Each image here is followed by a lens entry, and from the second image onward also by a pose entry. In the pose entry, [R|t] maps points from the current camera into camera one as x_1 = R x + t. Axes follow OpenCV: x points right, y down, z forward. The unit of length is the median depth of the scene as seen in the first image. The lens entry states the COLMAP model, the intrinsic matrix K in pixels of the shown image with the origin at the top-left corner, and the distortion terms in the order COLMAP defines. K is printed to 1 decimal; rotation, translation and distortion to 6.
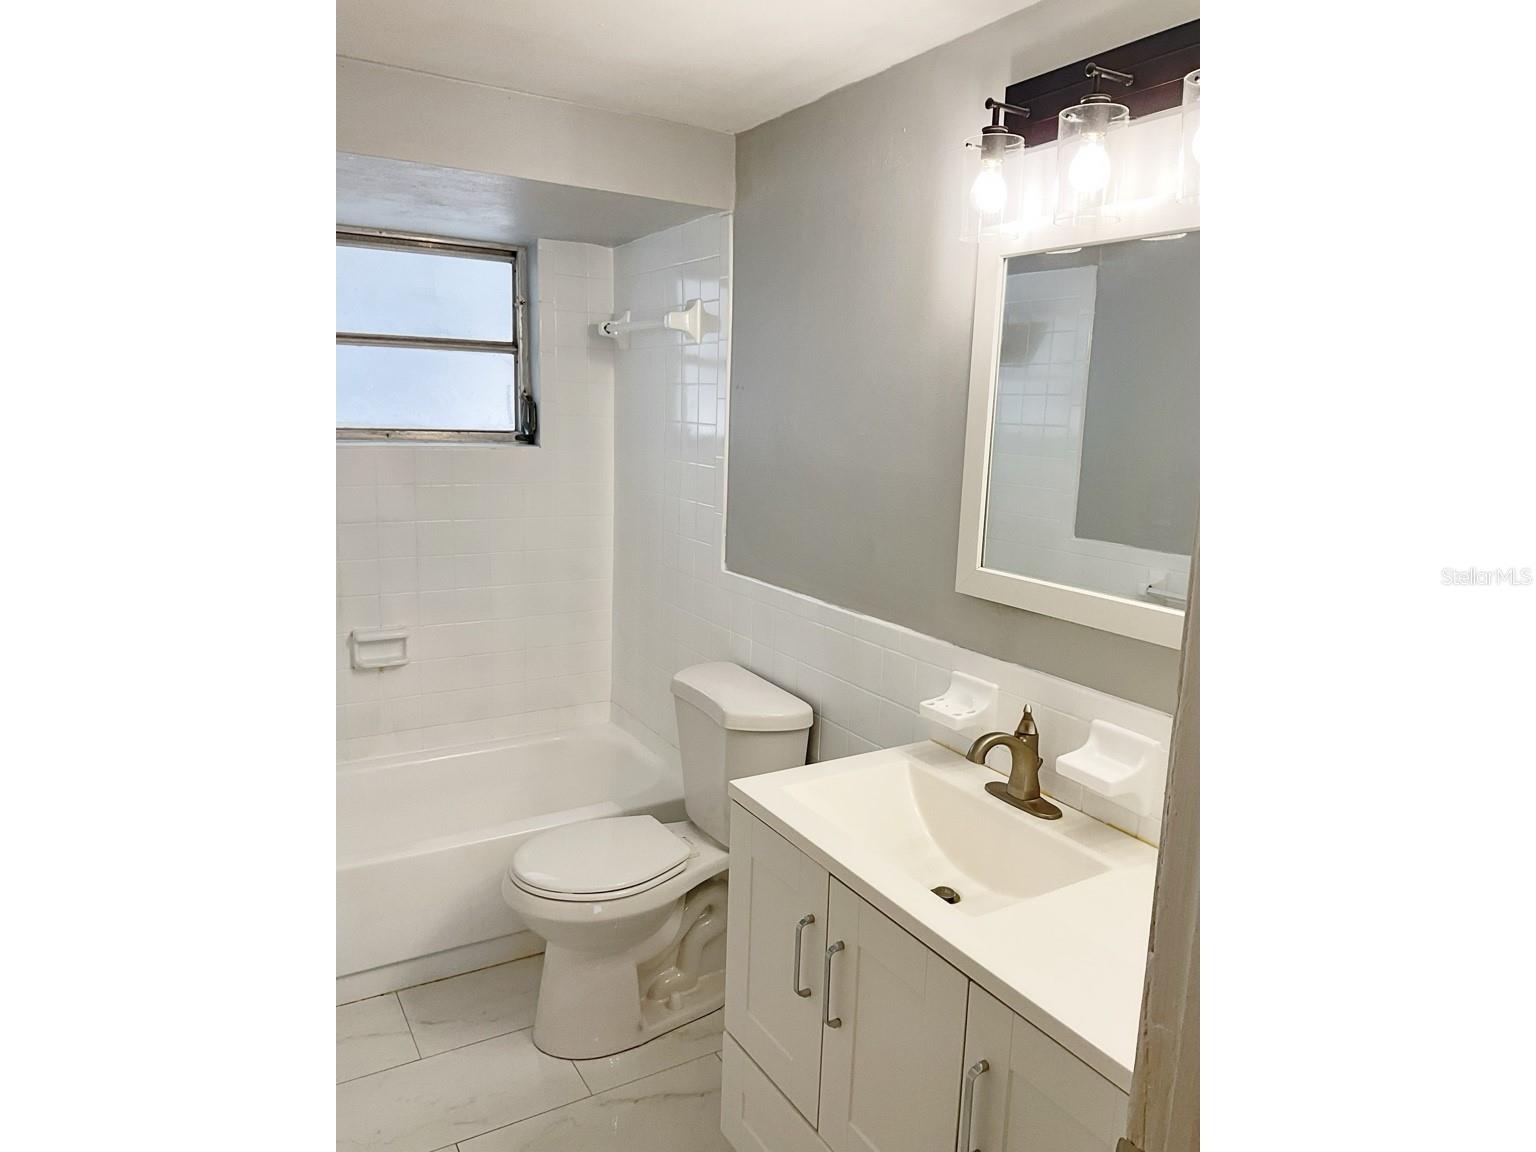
lens RADIAL K [[951.5, 0, 768.1], [0, 951.5, 569.1], [0, 0, 1]] dist [0.136166, -0.260095]
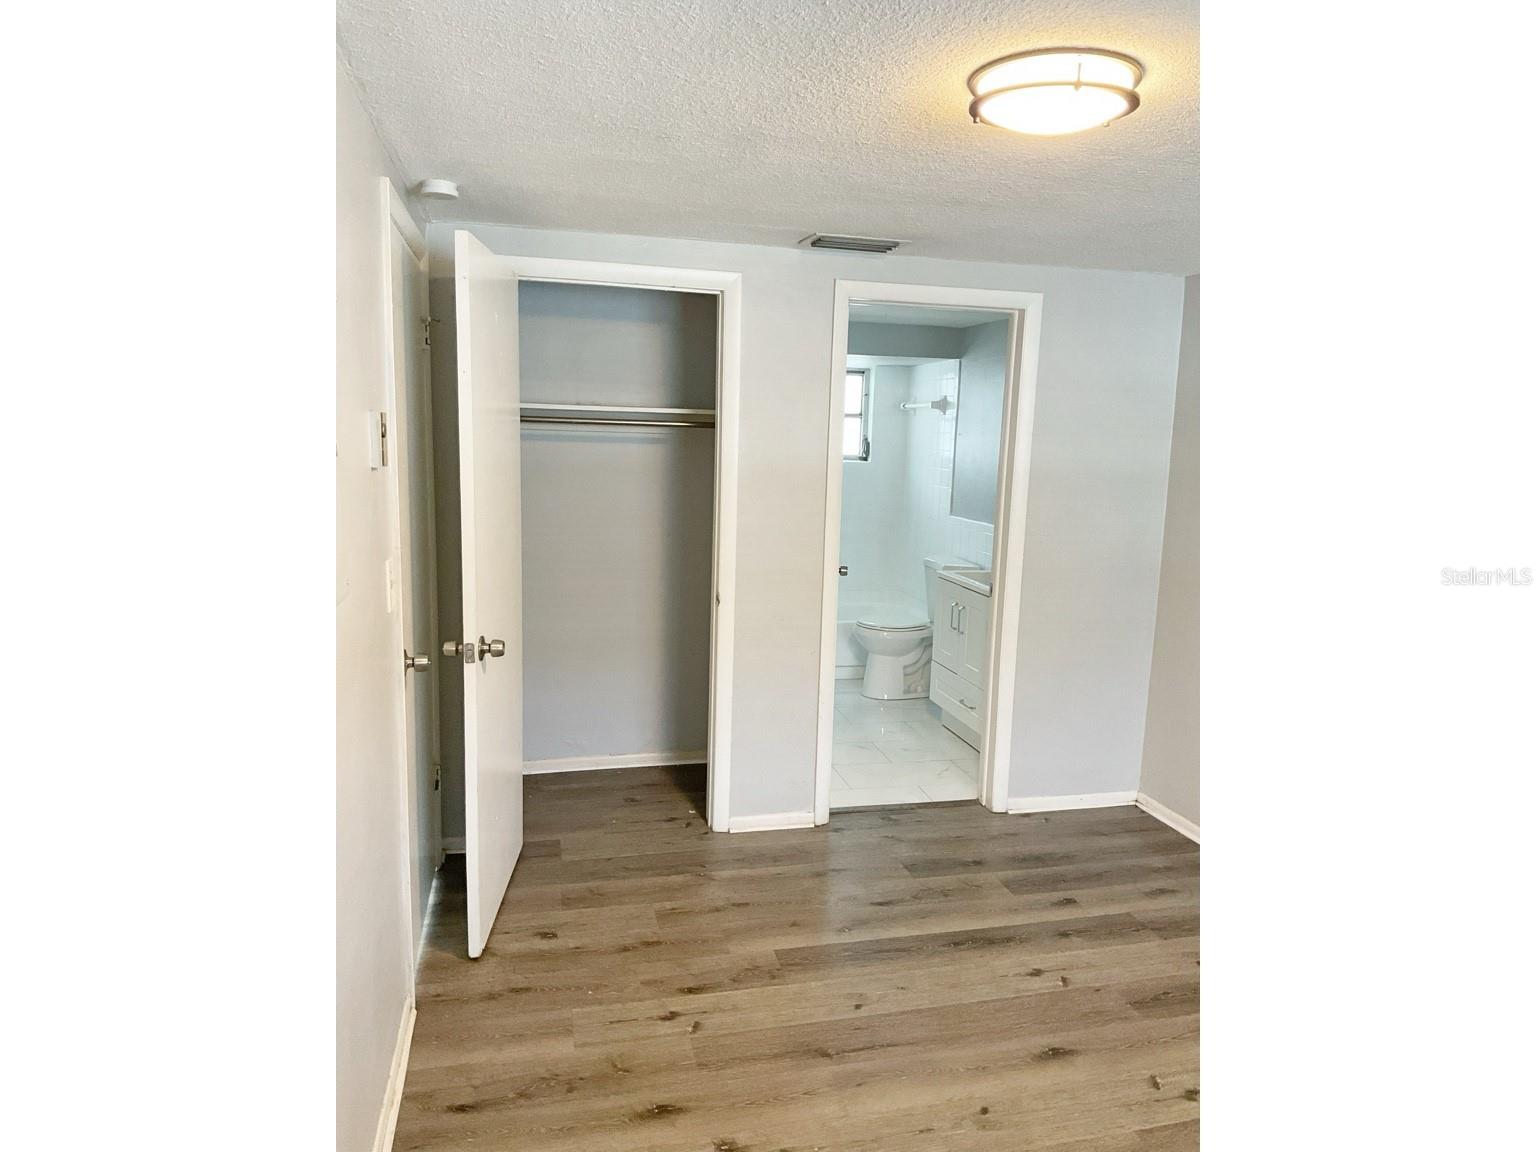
lens RADIAL K [[951.5, 0, 768.1], [0, 951.5, 569.1], [0, 0, 1]] dist [0.136166, -0.260095]
pose [[0.953291, 0.040278, -0.299358, 0.190185], [-0.049353, 0.998521, -0.022814, 0.167737], [0.297996, 0.036523, 0.953868, -1.084698]]
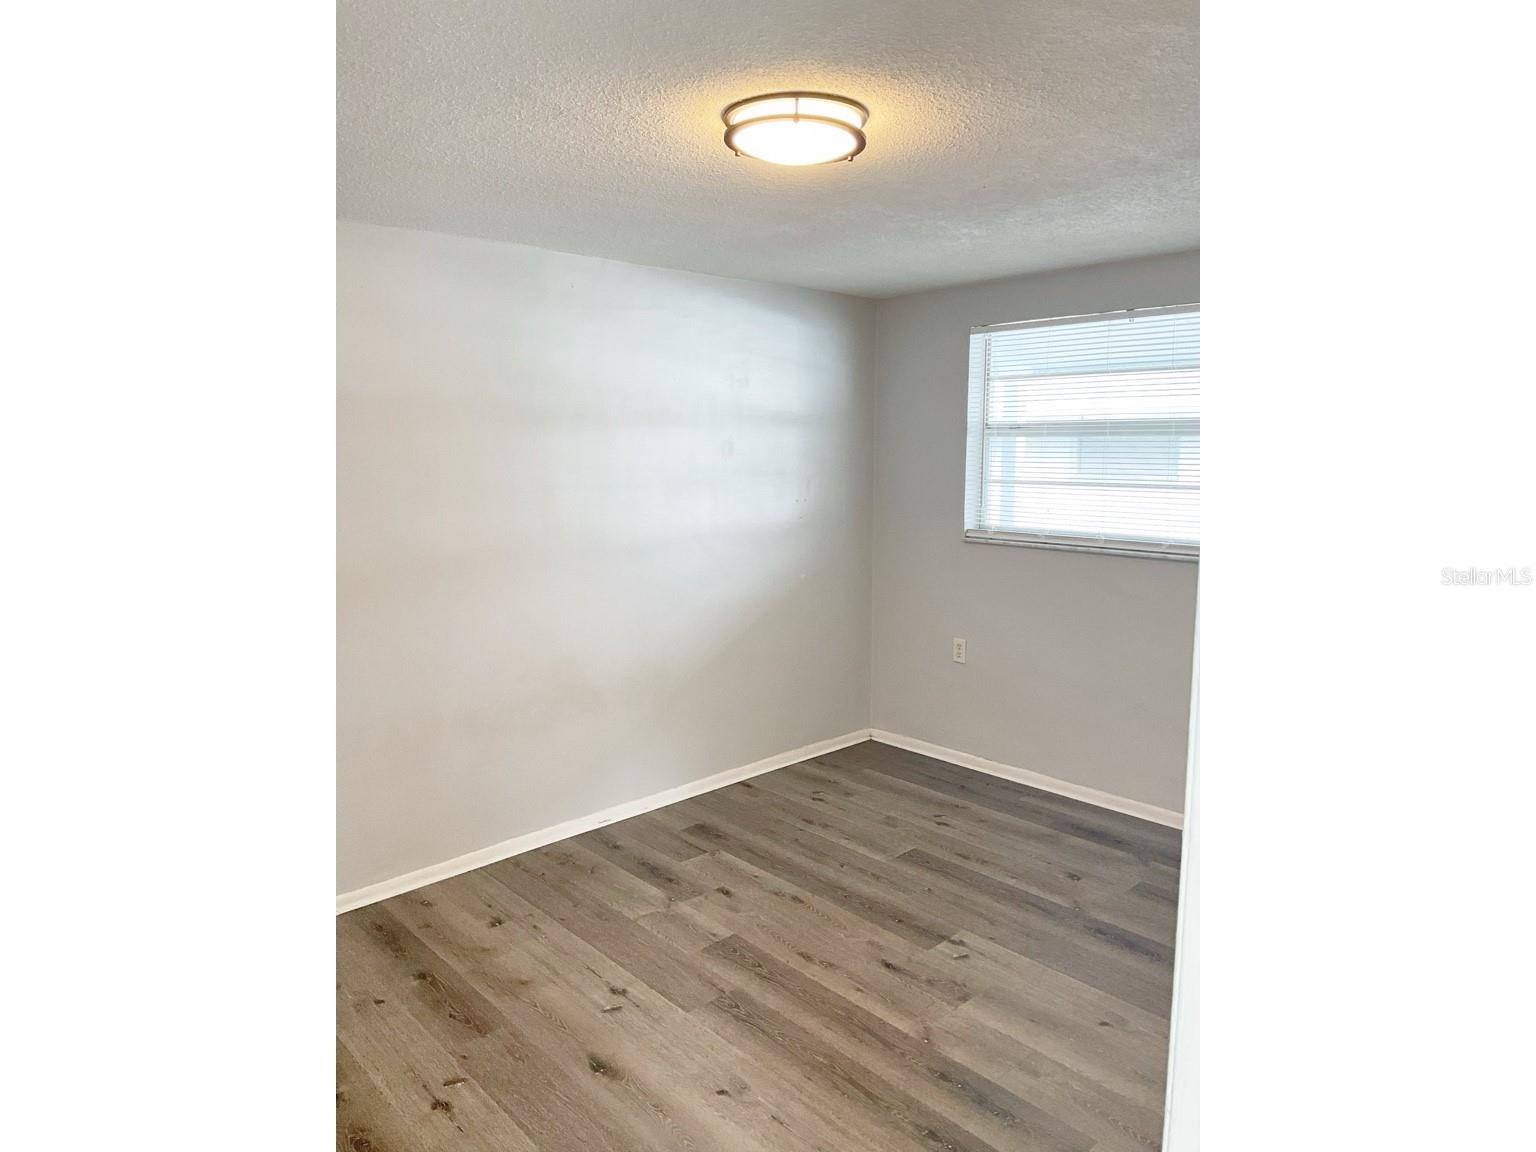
lens RADIAL K [[951.5, 0, 768.1], [0, 951.5, 569.1], [0, 0, 1]] dist [0.136166, -0.260095]
pose [[-0.203967, -0.159157, 0.965954, -0.520095], [0.159808, 0.968048, 0.193246, 0.022738], [-0.965846, 0.193783, -0.172015, -0.308442]]
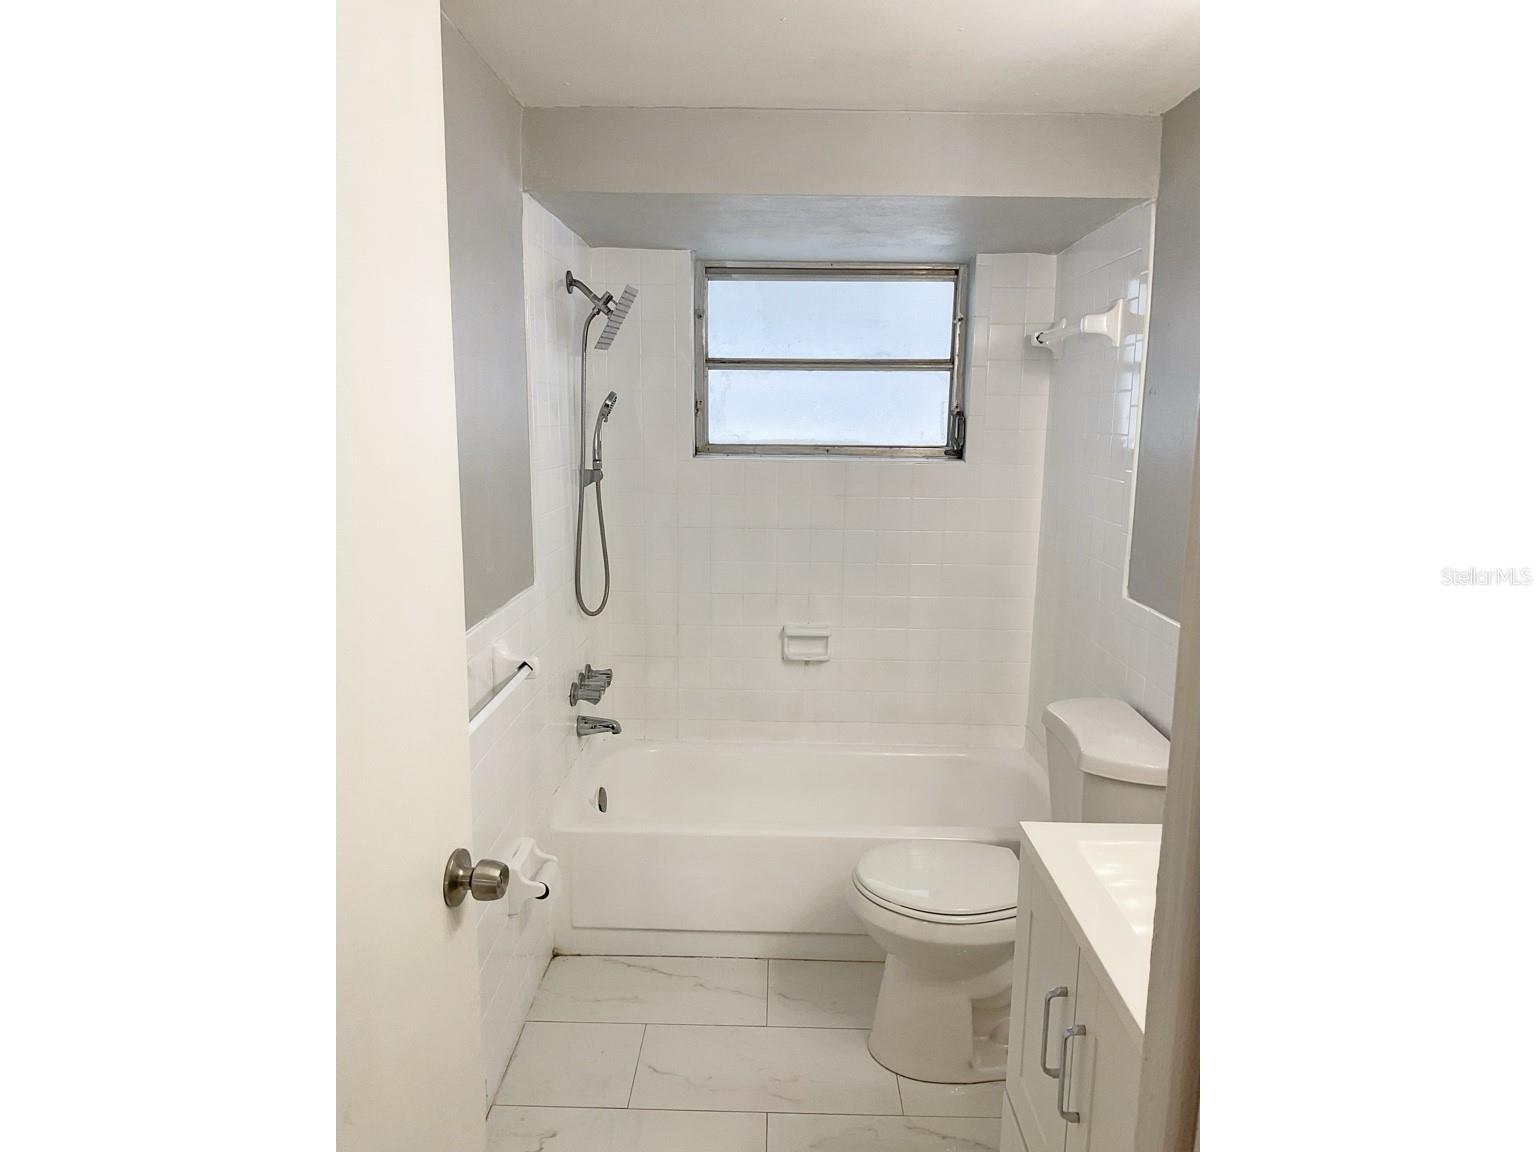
lens RADIAL K [[951.5, 0, 768.1], [0, 951.5, 569.1], [0, 0, 1]] dist [0.136166, -0.260095]
pose [[0.850502, 0.064502, -0.522001, 0.122422], [-0.075299, 0.997161, 0.000530, -0.000364], [0.520554, 0.038855, 0.852944, 0.046143]]
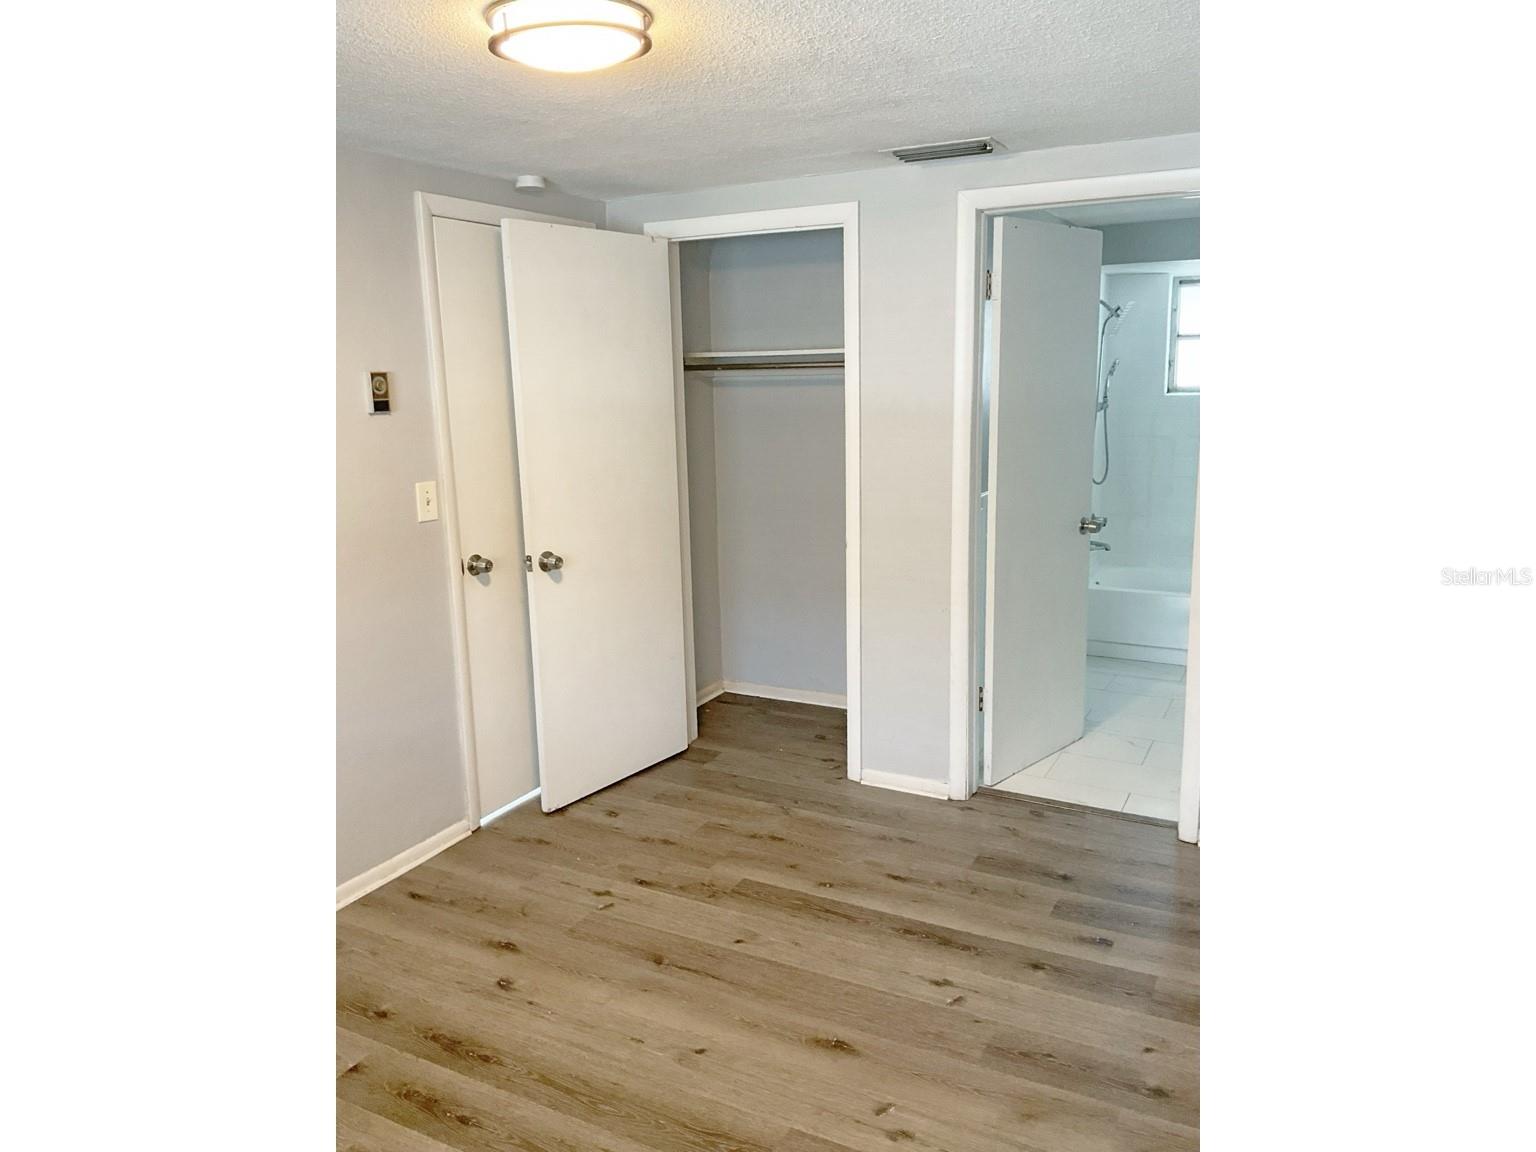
lens RADIAL K [[1046.0, 0, 768.3], [0, 1046.0, 571.3], [0, 0, 1]] dist [0.099259, -0.162848]
pose [[0.511961, 0.126164, -0.849693, 0.807746], [-0.105015, 0.990928, 0.083861, 0.117886], [0.852565, 0.046297, 0.520566, -0.716318]]
